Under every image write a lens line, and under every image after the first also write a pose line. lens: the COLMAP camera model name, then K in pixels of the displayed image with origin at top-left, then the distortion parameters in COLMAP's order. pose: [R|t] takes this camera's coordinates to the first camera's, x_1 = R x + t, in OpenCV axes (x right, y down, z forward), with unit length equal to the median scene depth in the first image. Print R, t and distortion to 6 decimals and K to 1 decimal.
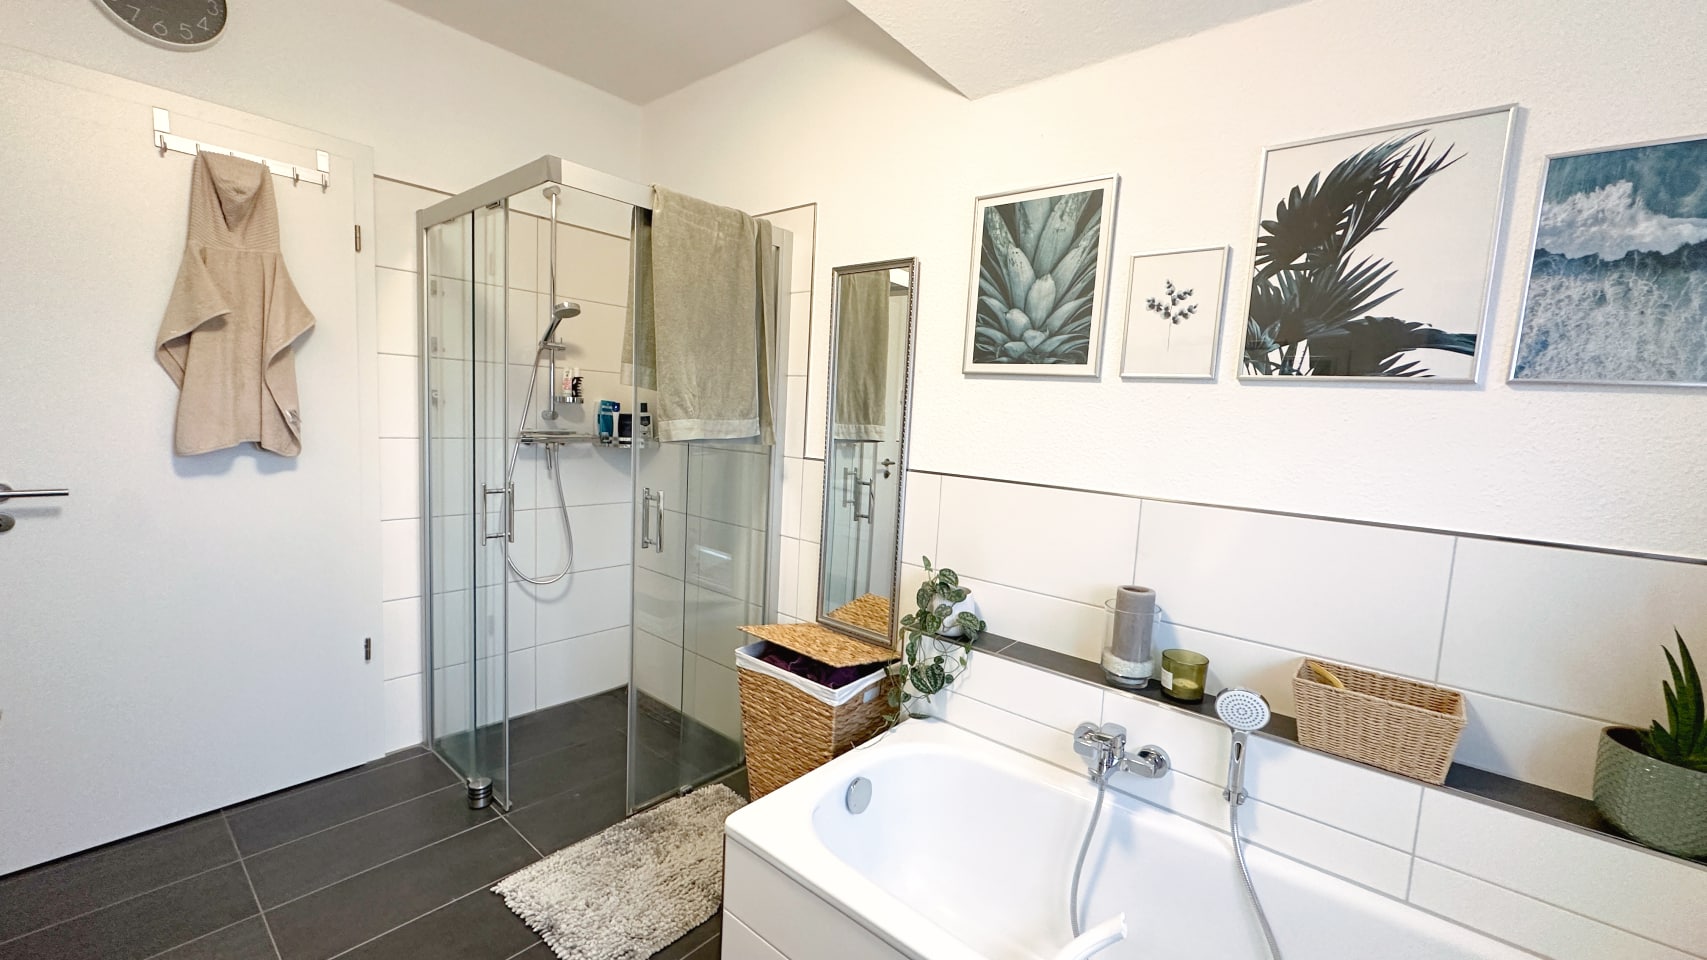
lens RADIAL K [[683.4, 0, 853.5], [0, 683.4, 480.0], [0, 0, 1]] dist [-0.000464, 0.000131]
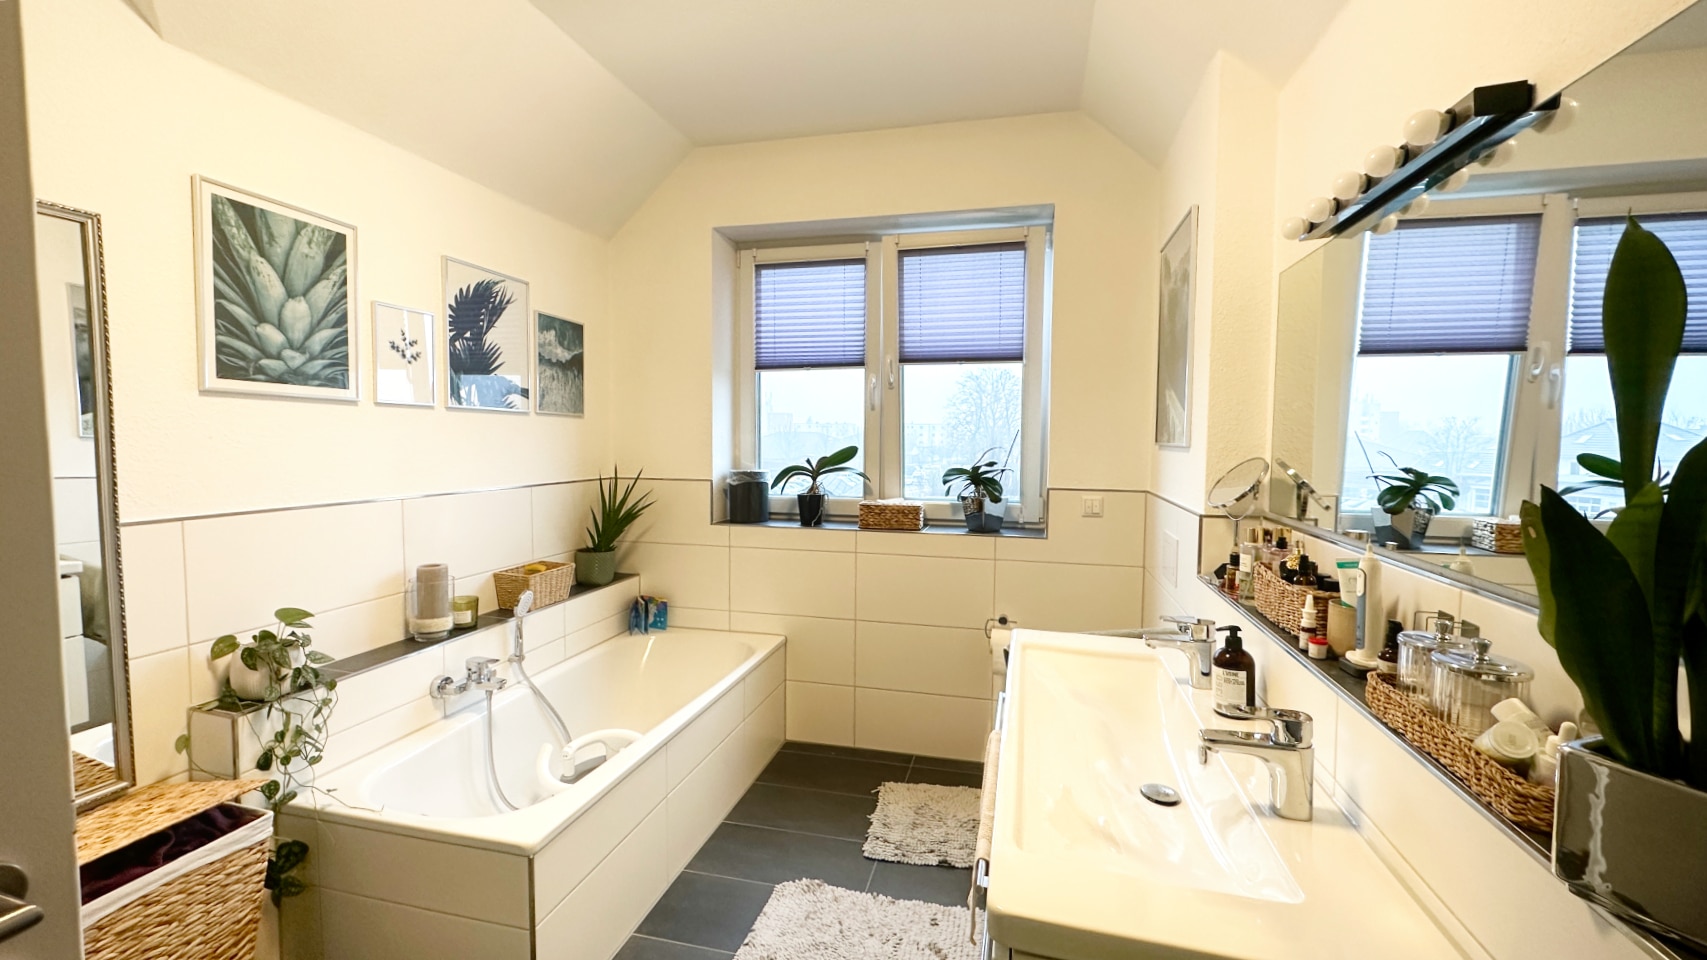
lens RADIAL K [[683.4, 0, 853.5], [0, 683.4, 480.0], [0, 0, 1]] dist [-0.000464, 0.000131]
pose [[-0.438243, -0.112522, 0.891786, -1.011700], [0.057251, 0.986625, 0.152622, -0.145162], [-0.897031, 0.117941, -0.425940, 0.746218]]
